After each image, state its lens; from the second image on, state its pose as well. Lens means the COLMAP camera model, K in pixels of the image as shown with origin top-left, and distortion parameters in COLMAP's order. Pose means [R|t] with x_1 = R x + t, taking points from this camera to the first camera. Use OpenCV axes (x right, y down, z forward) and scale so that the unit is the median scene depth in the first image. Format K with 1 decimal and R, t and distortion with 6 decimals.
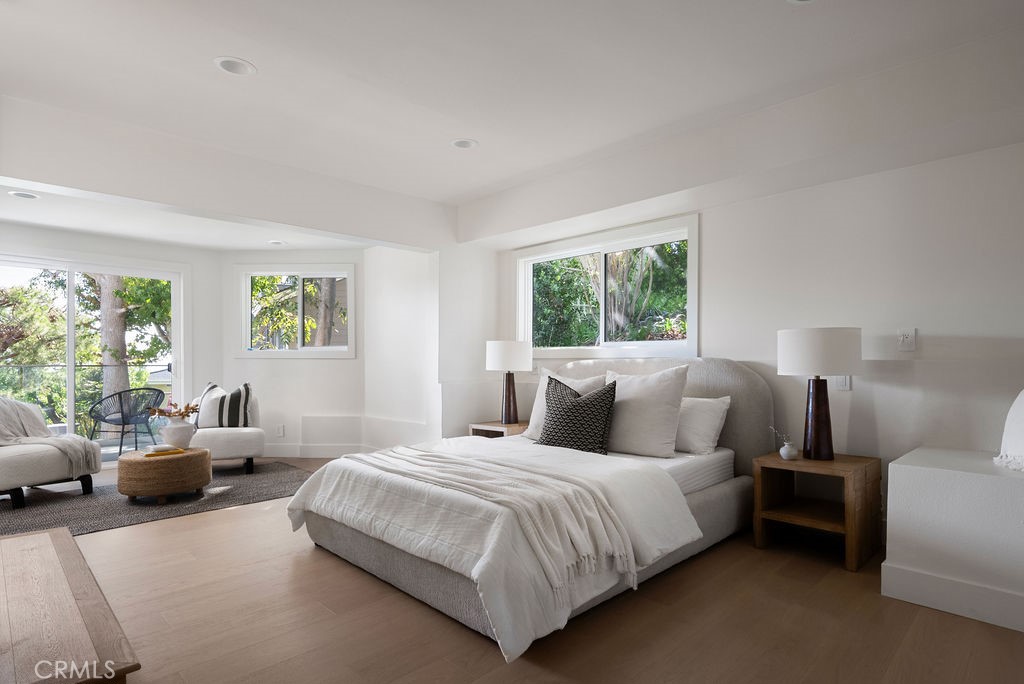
lens RADIAL K [[543.7, 0, 512.3], [0, 543.7, 344.0], [0, 0, 1]] dist [0.000080, -0.000028]
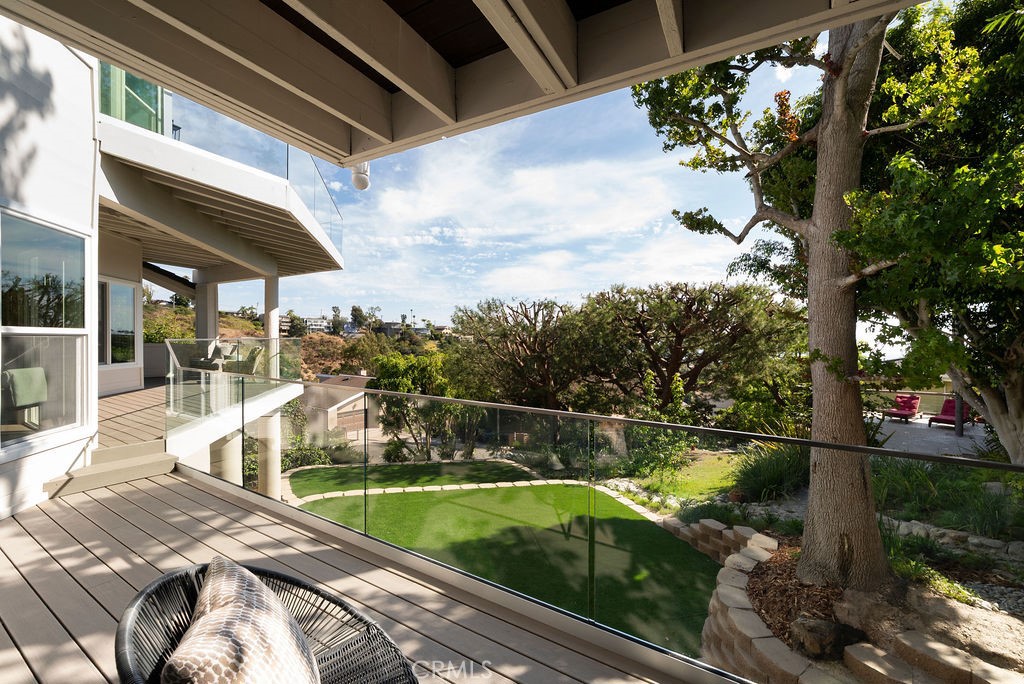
lens RADIAL K [[375.6, 0, 513.5], [0, 375.6, 340.0], [0, 0, 1]] dist [0.002528, 0.000319]
pose [[0.234618, 0.003396, -0.972082, -0.437617], [0.017621, 0.999815, 0.007746, -0.014770], [0.971928, -0.018947, 0.234515, 0.596006]]
